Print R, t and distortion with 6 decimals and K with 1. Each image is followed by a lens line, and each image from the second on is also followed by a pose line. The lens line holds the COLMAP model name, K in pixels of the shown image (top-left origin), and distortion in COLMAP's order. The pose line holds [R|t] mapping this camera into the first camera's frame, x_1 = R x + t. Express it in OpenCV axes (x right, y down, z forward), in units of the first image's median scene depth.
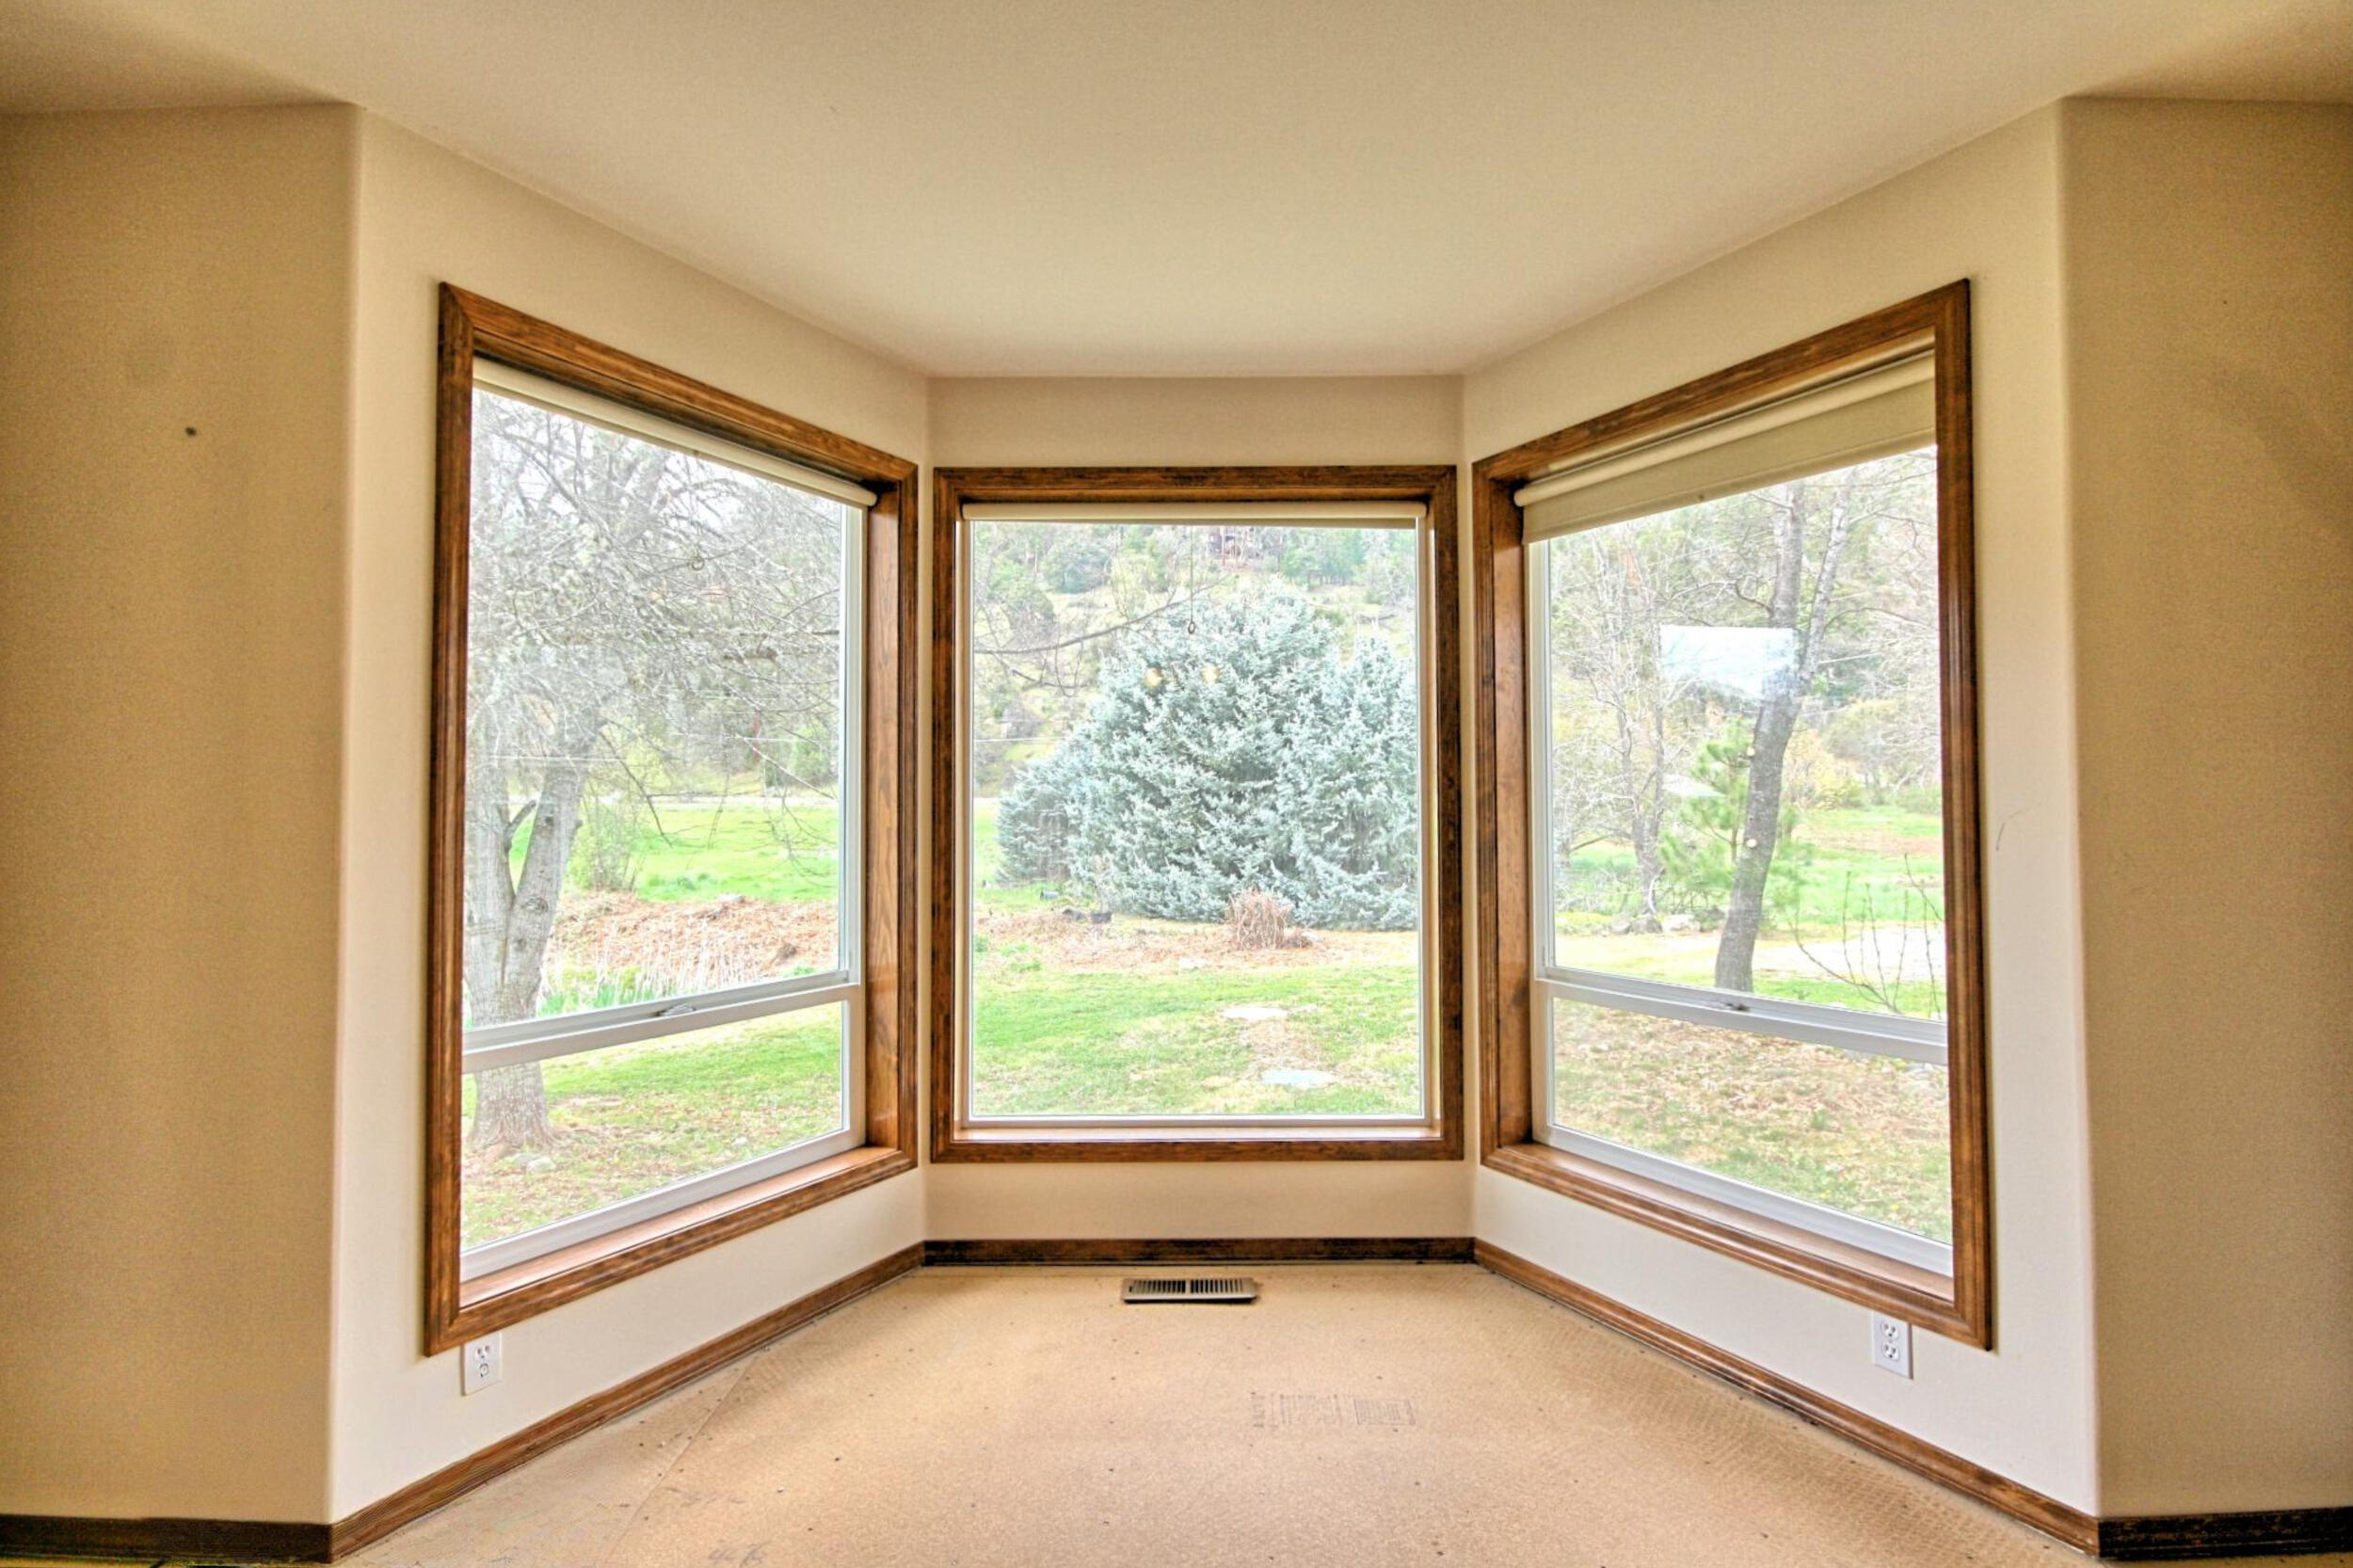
lens RADIAL K [[1124.4, 0, 1180.9], [0, 1124.4, 779.8], [0, 0, 1]] dist [-0.000267, -0.000642]
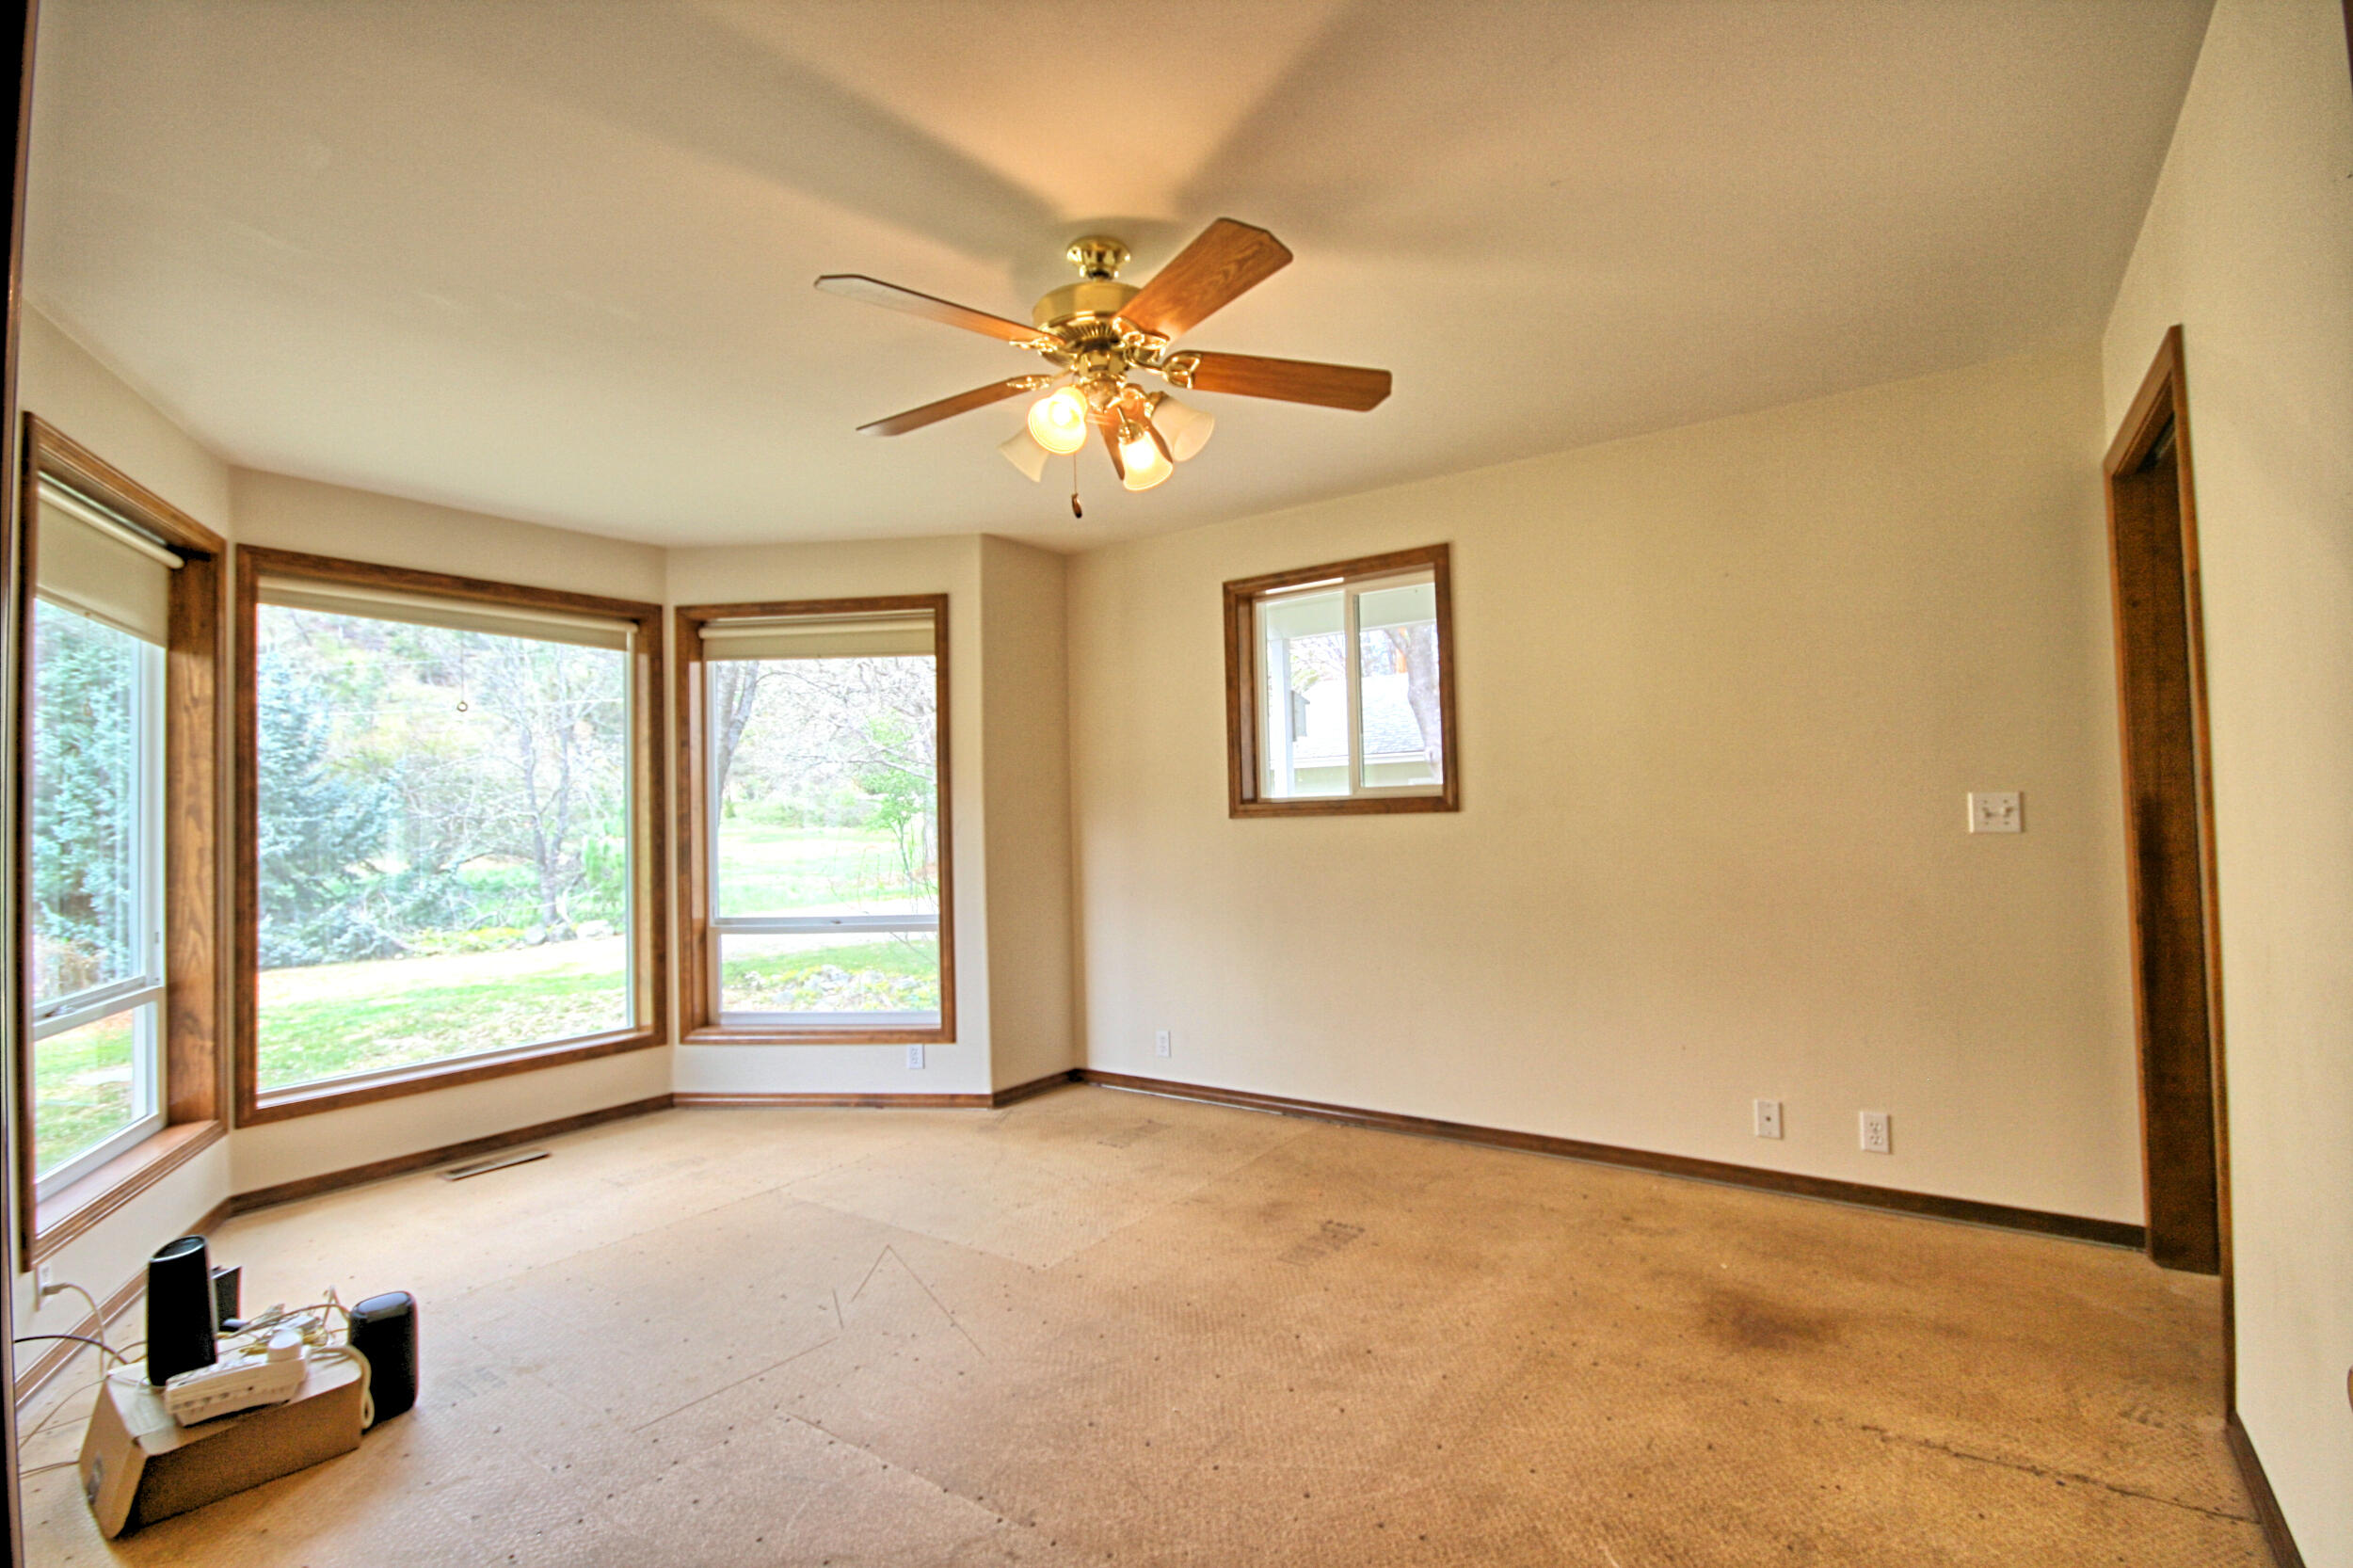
lens RADIAL K [[1094.4, 0, 1177.3], [0, 1094.4, 780.4], [0, 0, 1]] dist [0.011565, -0.008356]
pose [[0.579901, 0.012437, 0.814592, -0.595499], [-0.001161, 0.999895, -0.014440, -0.012530], [-0.814686, 0.007428, 0.579855, -0.485593]]
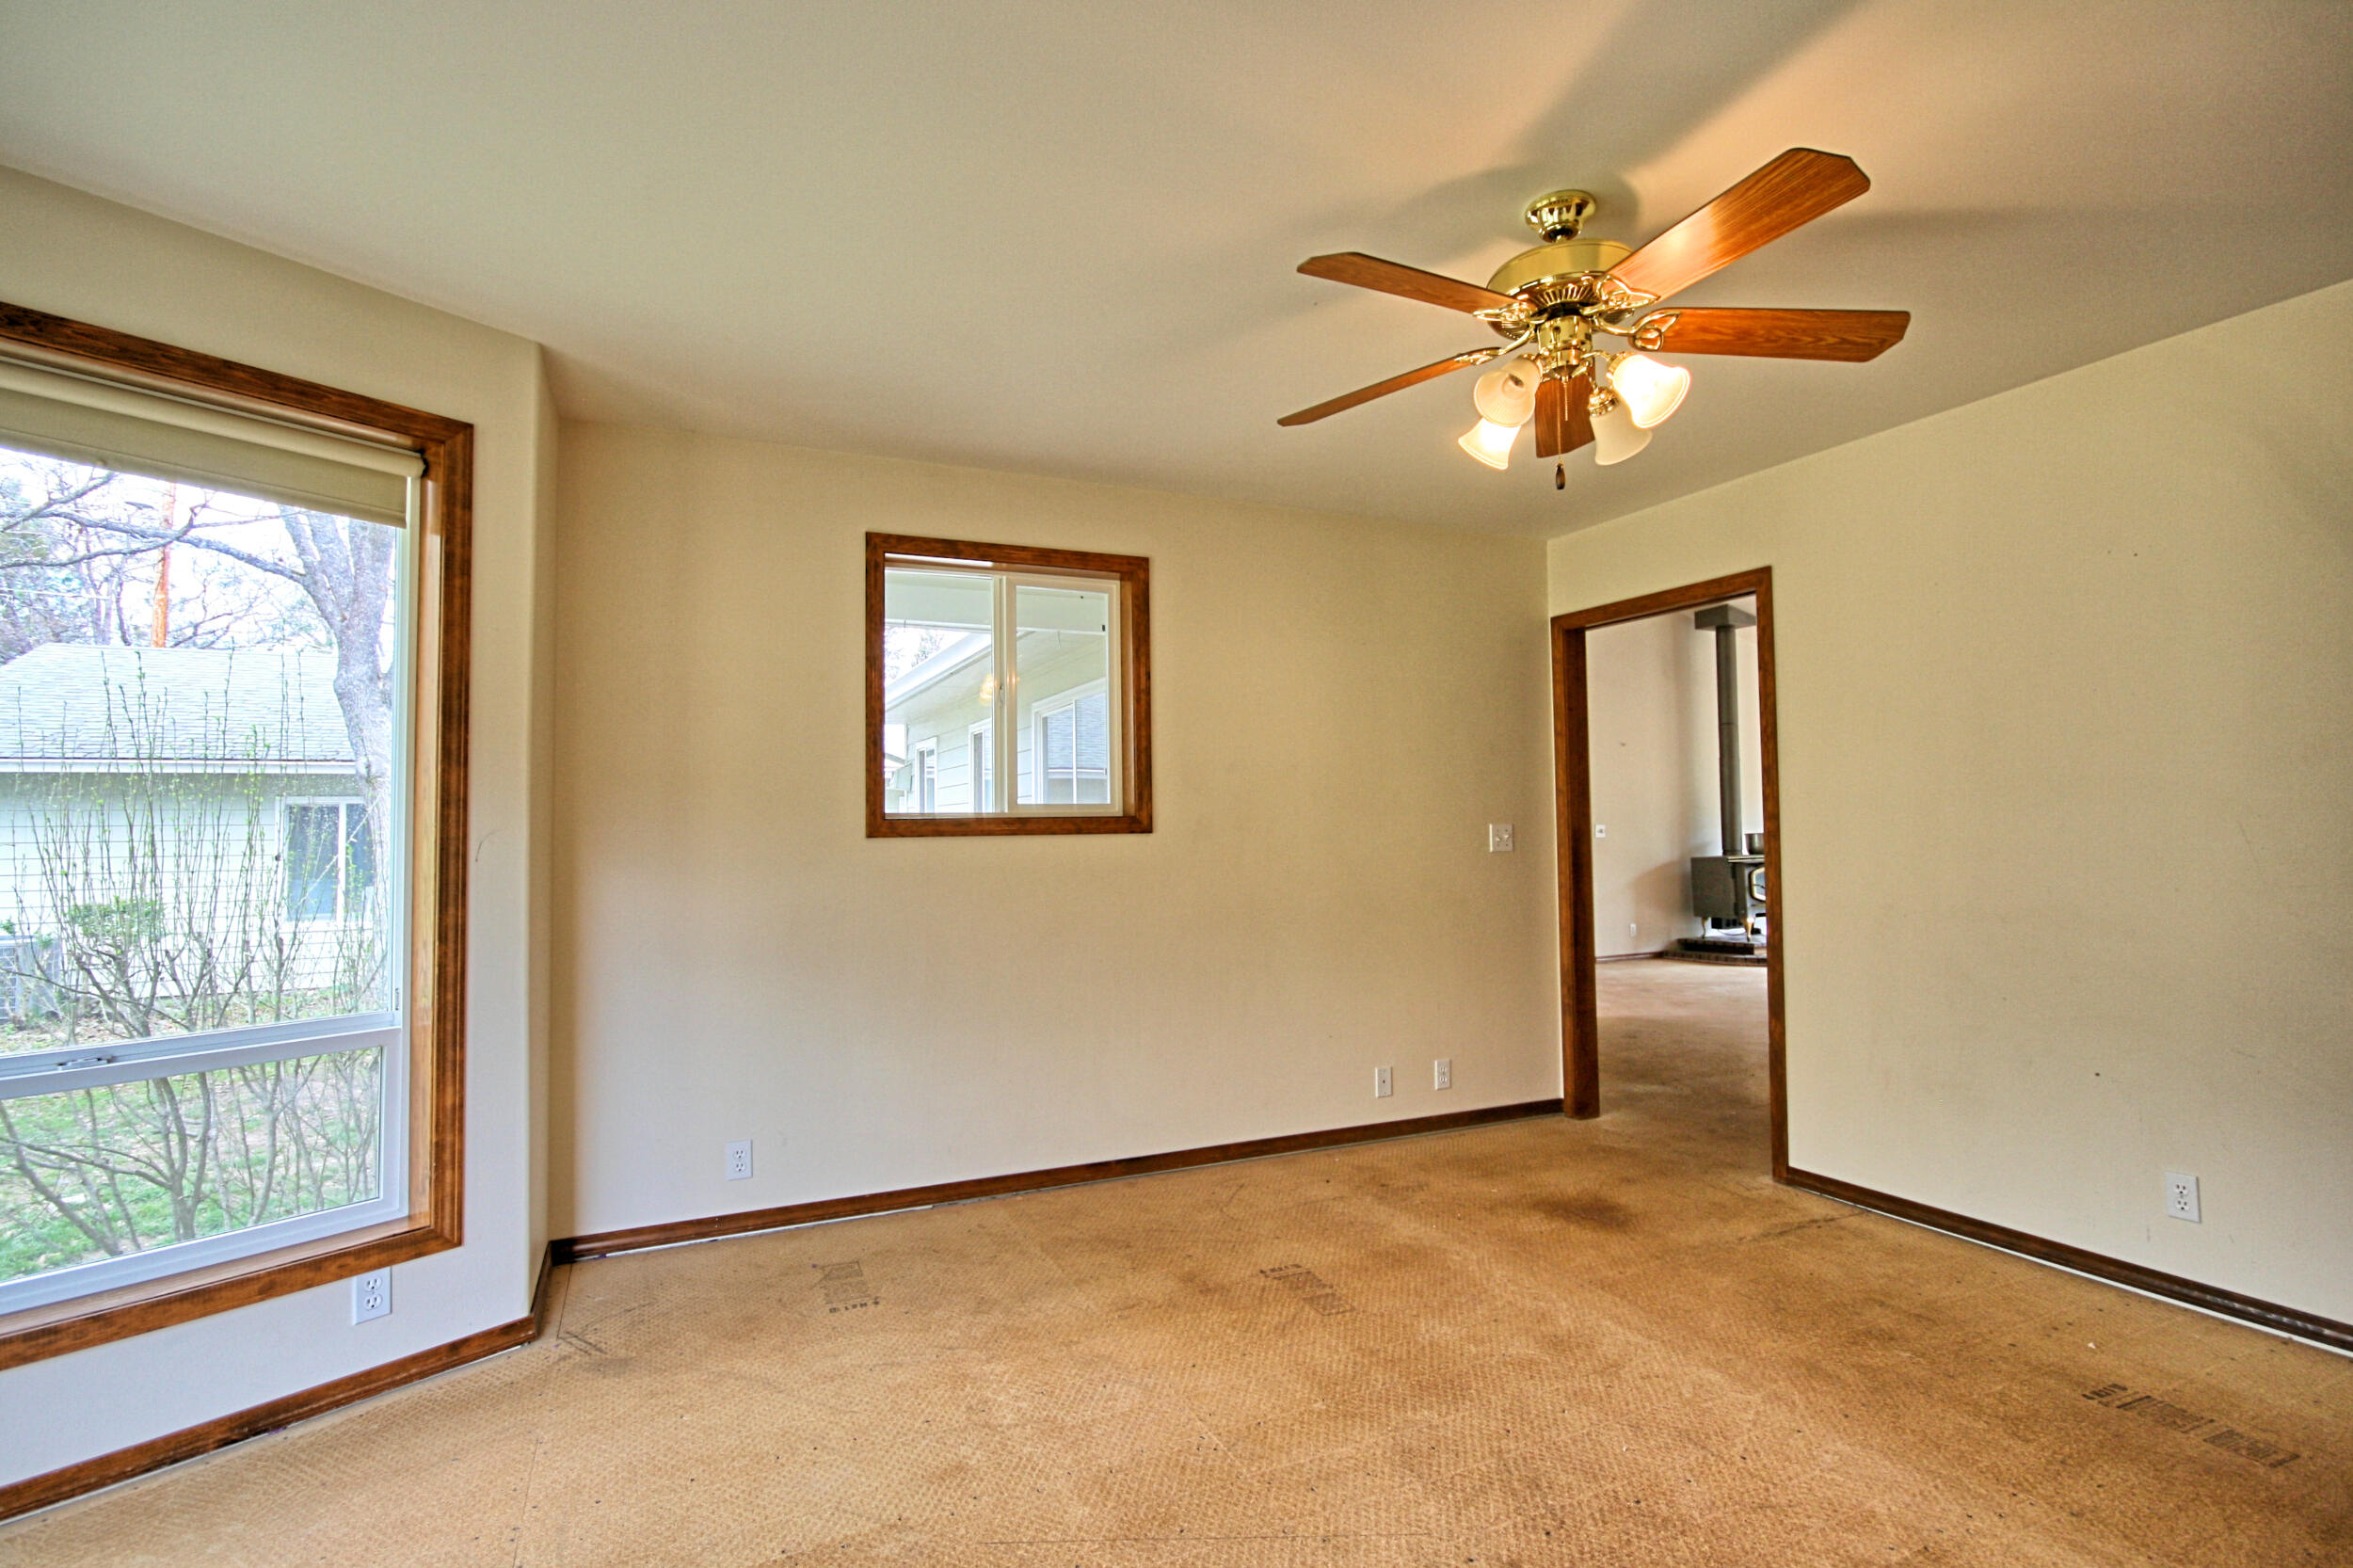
lens RADIAL K [[1124.4, 0, 1180.9], [0, 1124.4, 779.8], [0, 0, 1]] dist [-0.000267, -0.000642]
pose [[-0.417434, 0.046266, 0.907529, -0.543925], [-0.018135, 0.998080, -0.059224, 0.020373], [-0.908526, -0.041180, -0.415794, 0.524261]]
